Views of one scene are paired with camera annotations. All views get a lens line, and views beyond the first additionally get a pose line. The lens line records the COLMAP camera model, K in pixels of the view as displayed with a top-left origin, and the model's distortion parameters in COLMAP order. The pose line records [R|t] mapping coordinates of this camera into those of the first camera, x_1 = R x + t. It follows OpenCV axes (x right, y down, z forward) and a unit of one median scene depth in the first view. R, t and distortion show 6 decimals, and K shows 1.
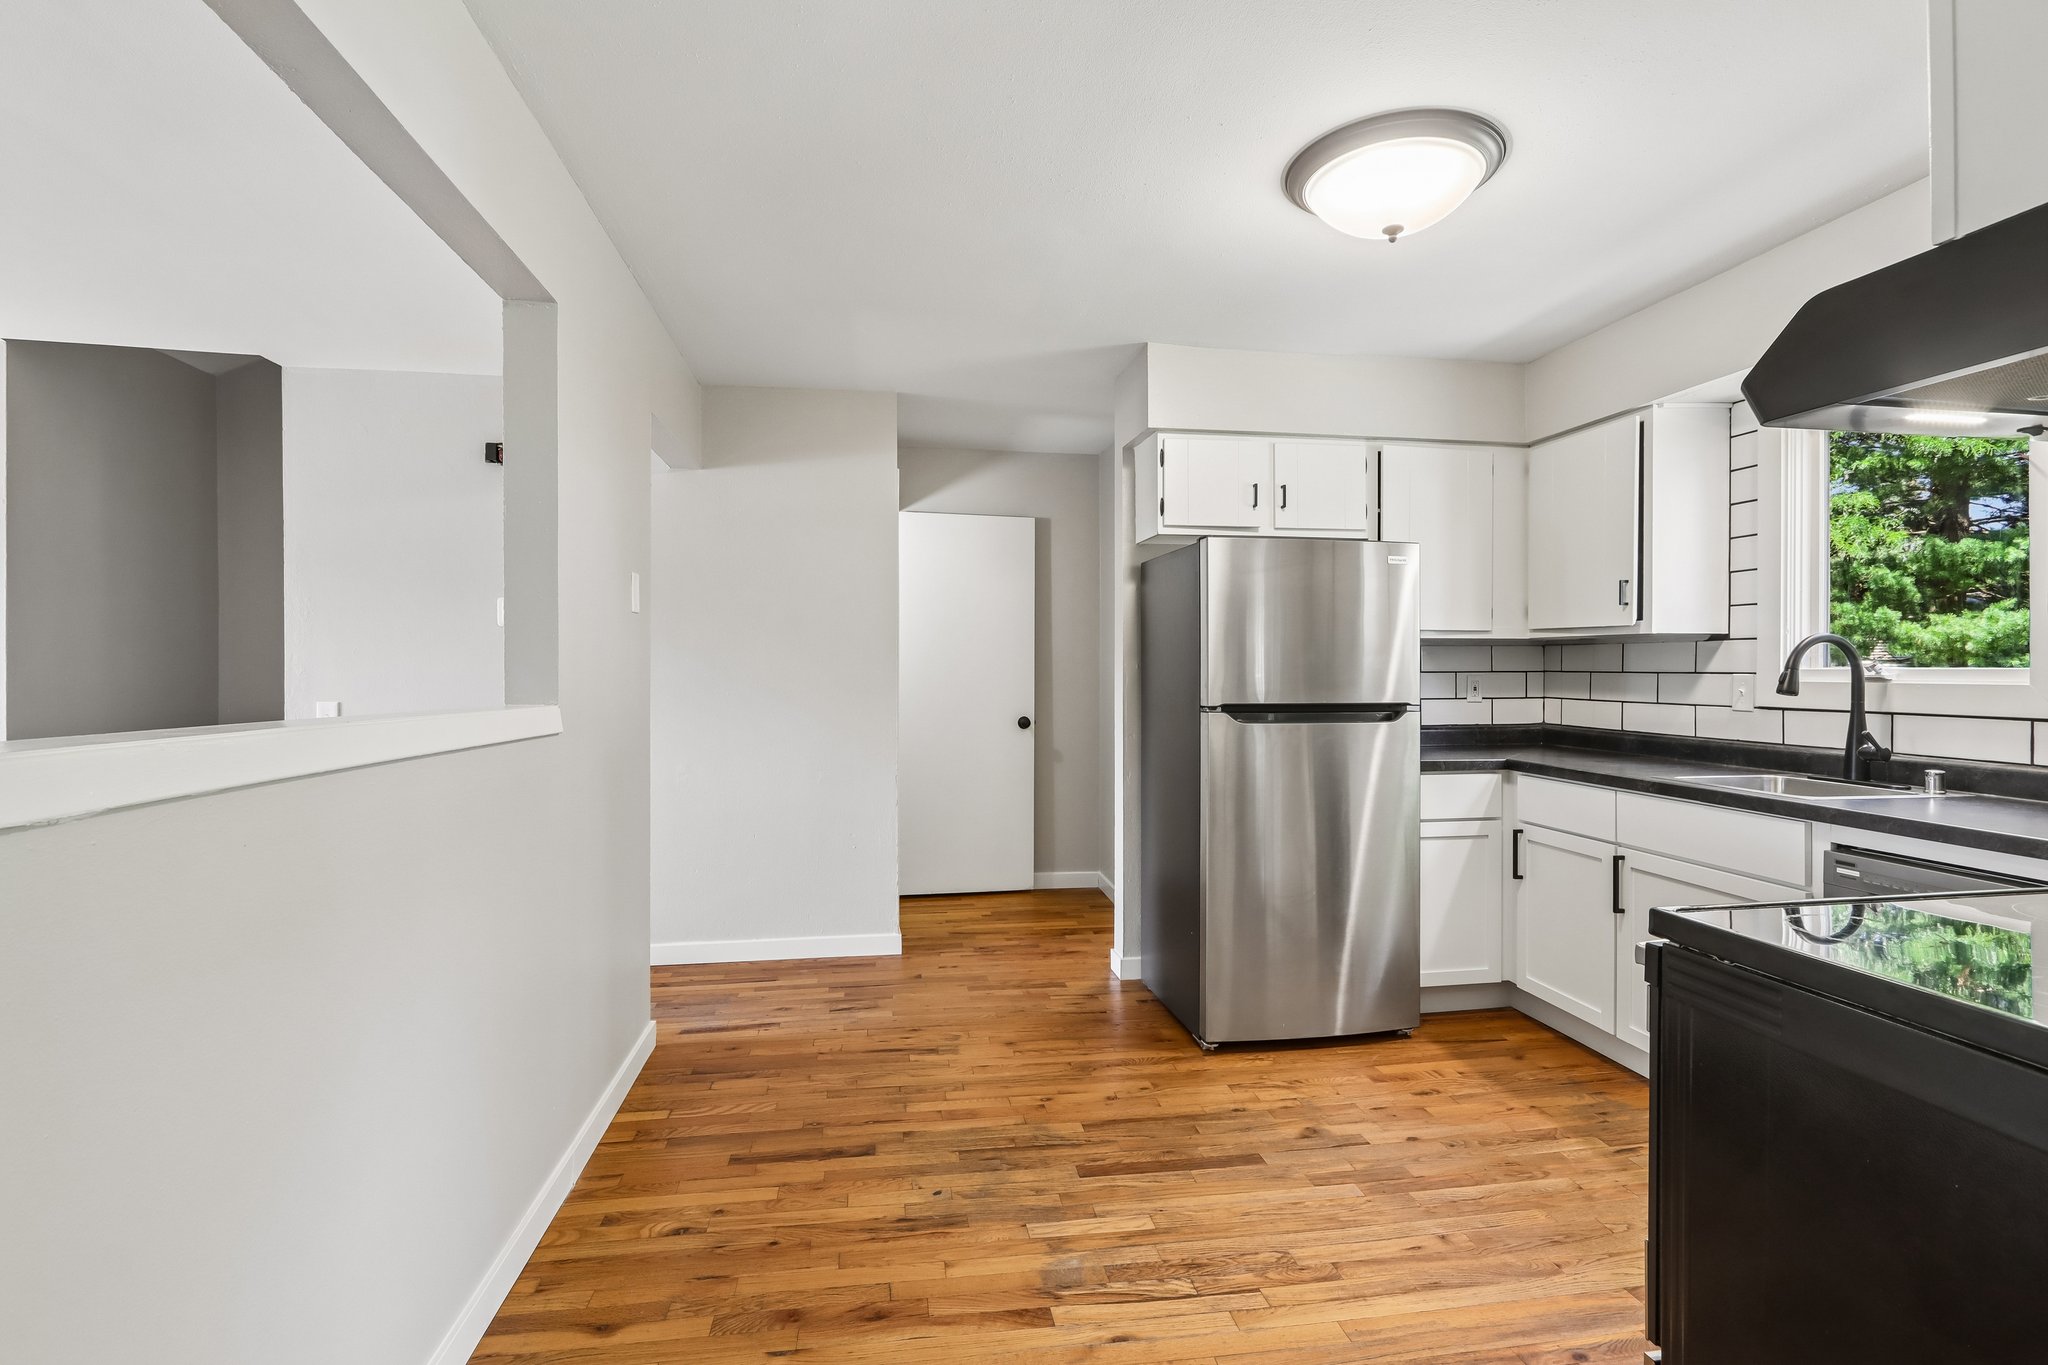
lens RADIAL K [[981.7, 0, 1025.2], [0, 981.7, 676.3], [0, 0, 1]] dist [0.017328, 0.000506]
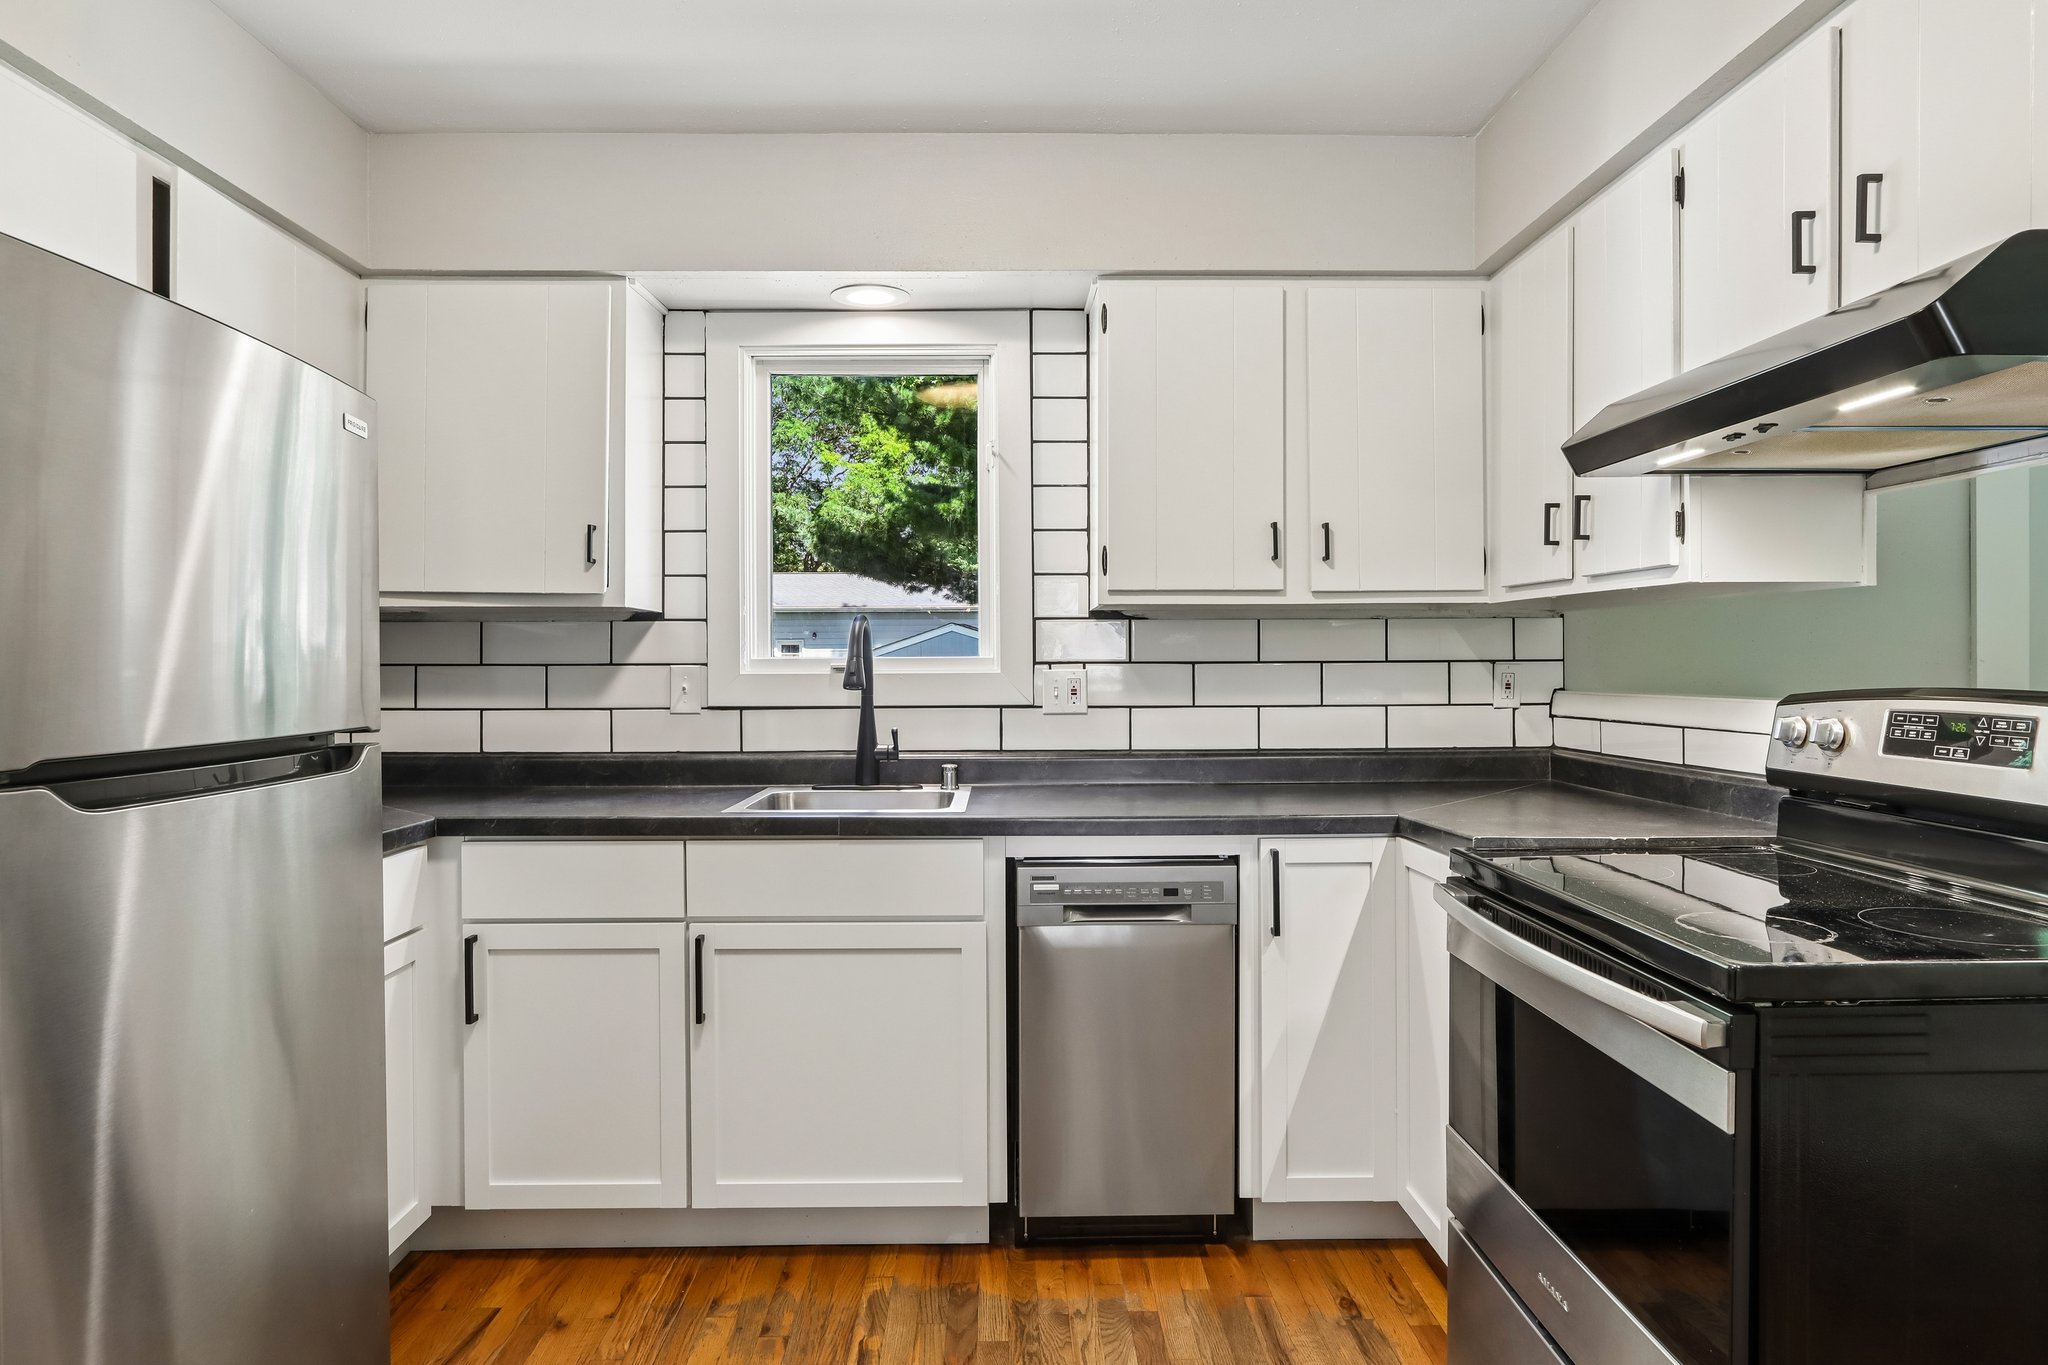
lens RADIAL K [[1151.8, 0, 1032.1], [0, 1151.8, 672.6], [0, 0, 1]] dist [-0.005203, 0.001455]
pose [[0.135462, -0.012546, 0.990703, -0.140794], [0.011523, 0.999872, 0.011086, -0.003890], [-0.990716, 0.009914, 0.135589, 0.677893]]
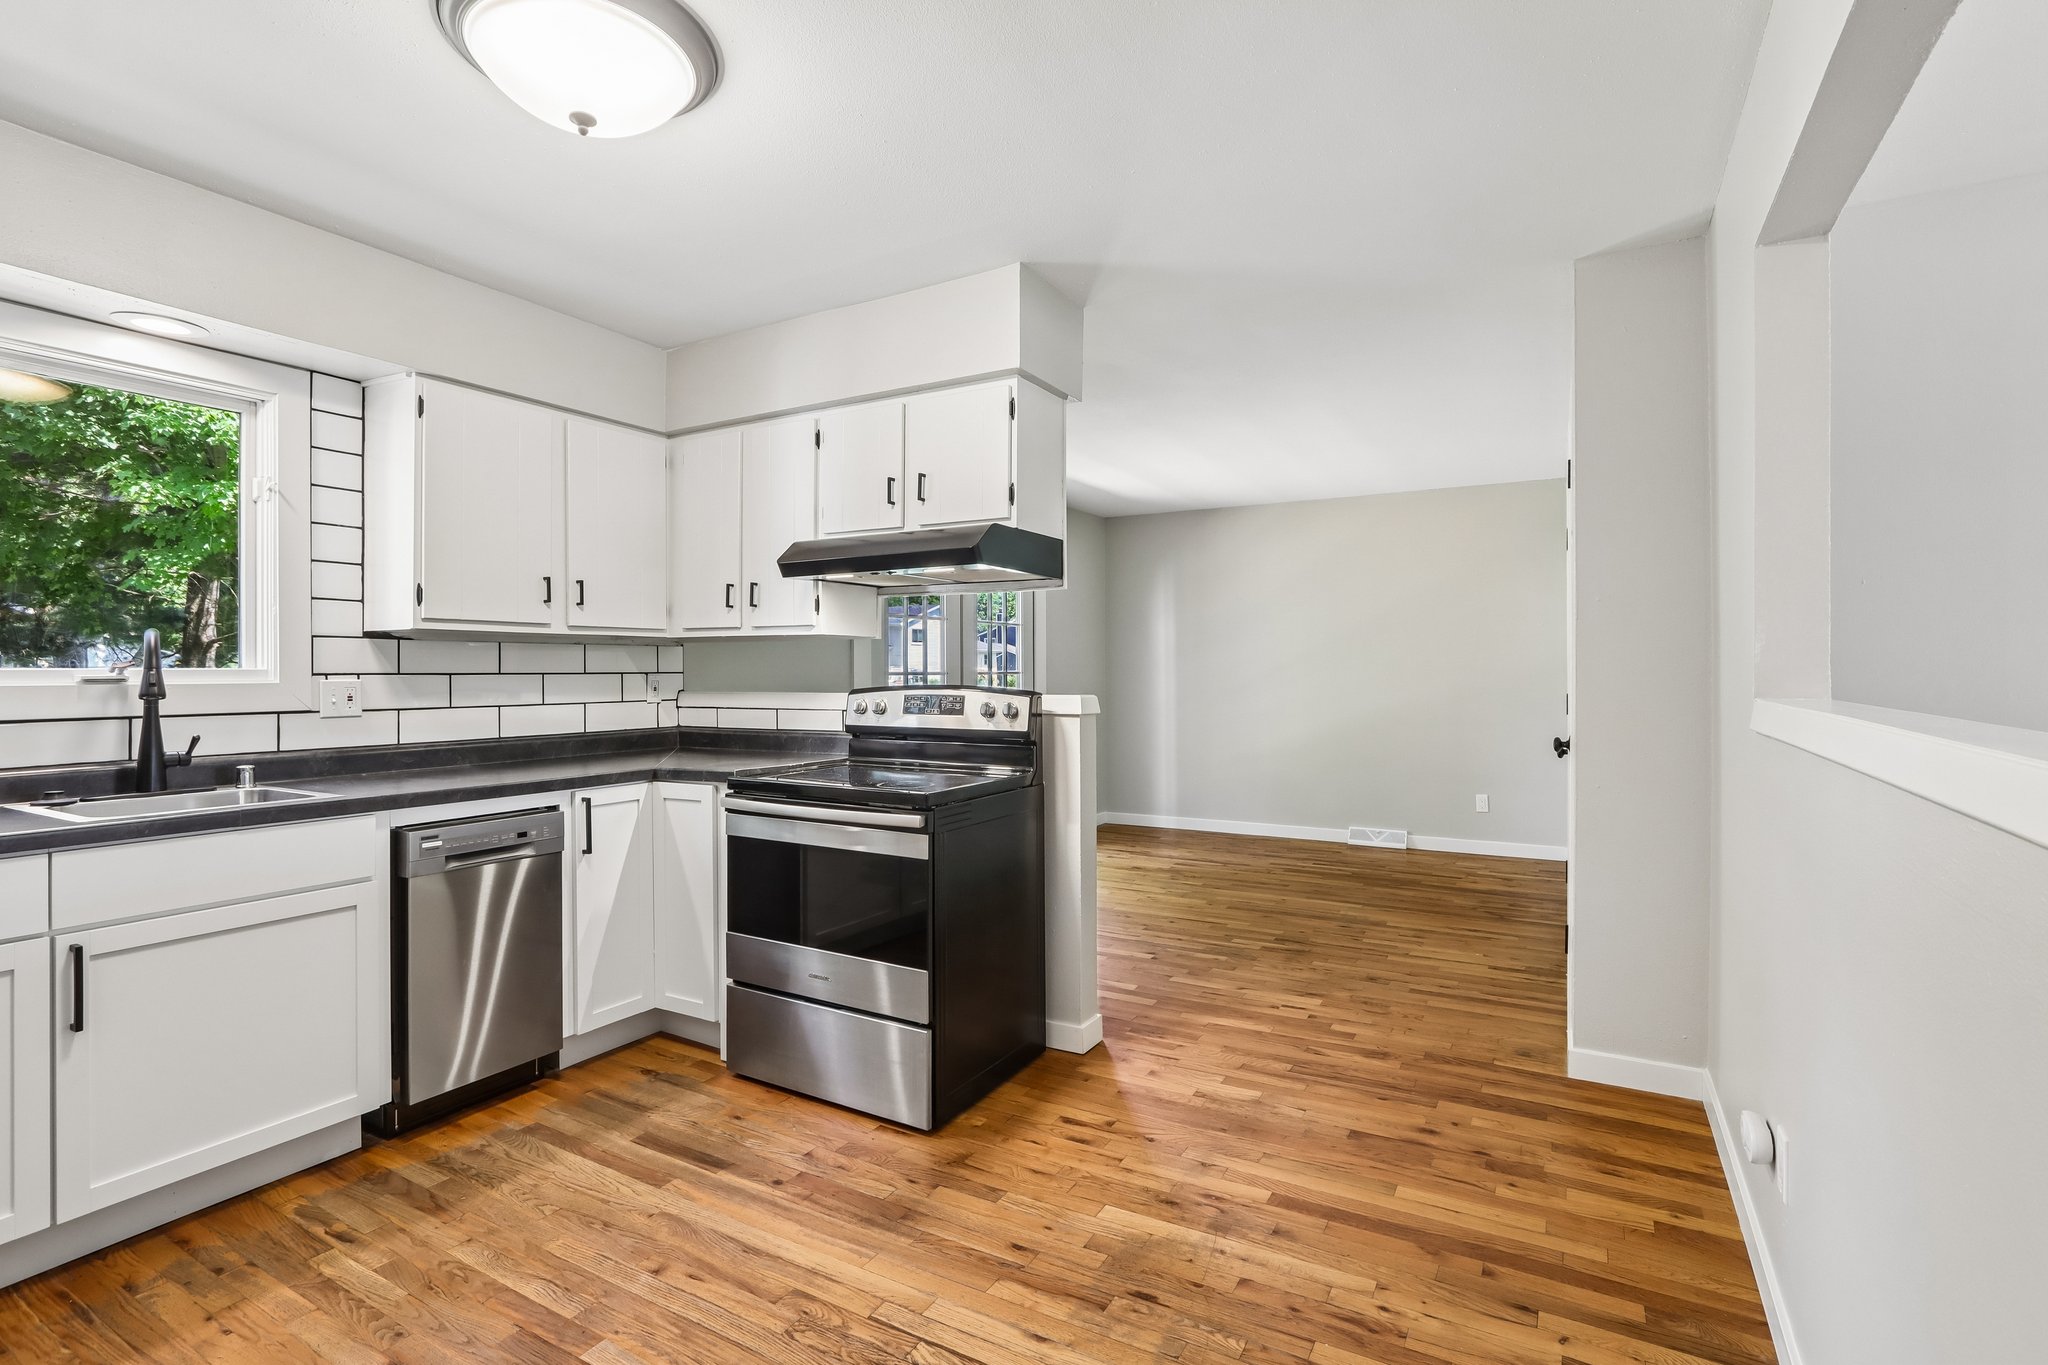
lens RADIAL K [[981.7, 0, 1010.7], [0, 981.7, 667.4], [0, 0, 1]] dist [0.017328, 0.000506]
pose [[-0.772094, 0.000470, 0.635508, -0.330511], [0.003727, 0.999986, 0.003789, -0.009211], [-0.635498, 0.005294, -0.772085, 1.136098]]
